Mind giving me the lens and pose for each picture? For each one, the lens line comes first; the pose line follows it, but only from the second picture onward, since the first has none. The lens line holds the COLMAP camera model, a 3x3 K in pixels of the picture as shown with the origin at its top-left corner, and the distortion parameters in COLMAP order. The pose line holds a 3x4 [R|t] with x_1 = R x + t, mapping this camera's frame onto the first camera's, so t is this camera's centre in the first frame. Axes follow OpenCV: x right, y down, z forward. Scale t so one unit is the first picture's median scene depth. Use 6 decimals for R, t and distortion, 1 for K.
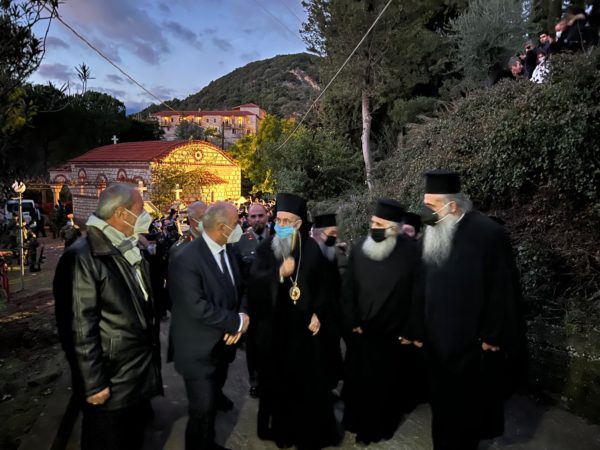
lens RADIAL K [[448.5, 0, 300.0], [0, 448.5, 225.0], [0, 0, 1]] dist [0.057771, -0.072271]
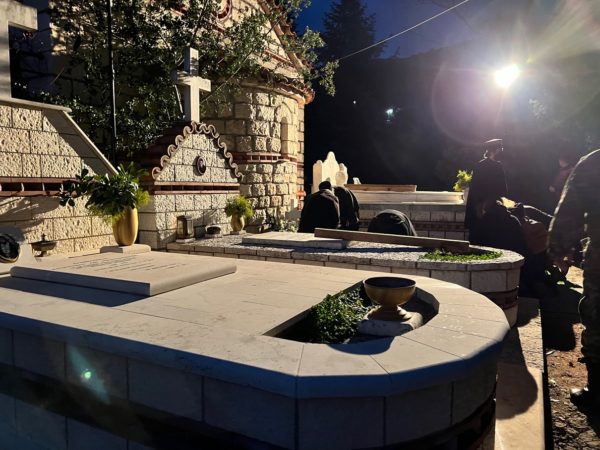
lens RADIAL K [[448.5, 0, 300.0], [0, 448.5, 225.0], [0, 0, 1]] dist [0.057771, -0.072271]
pose [[0.962978, -0.037160, 0.267005, -0.377264], [0.044577, 0.998769, -0.021769, -0.002964], [-0.265868, 0.032865, 0.963449, 1.046996]]
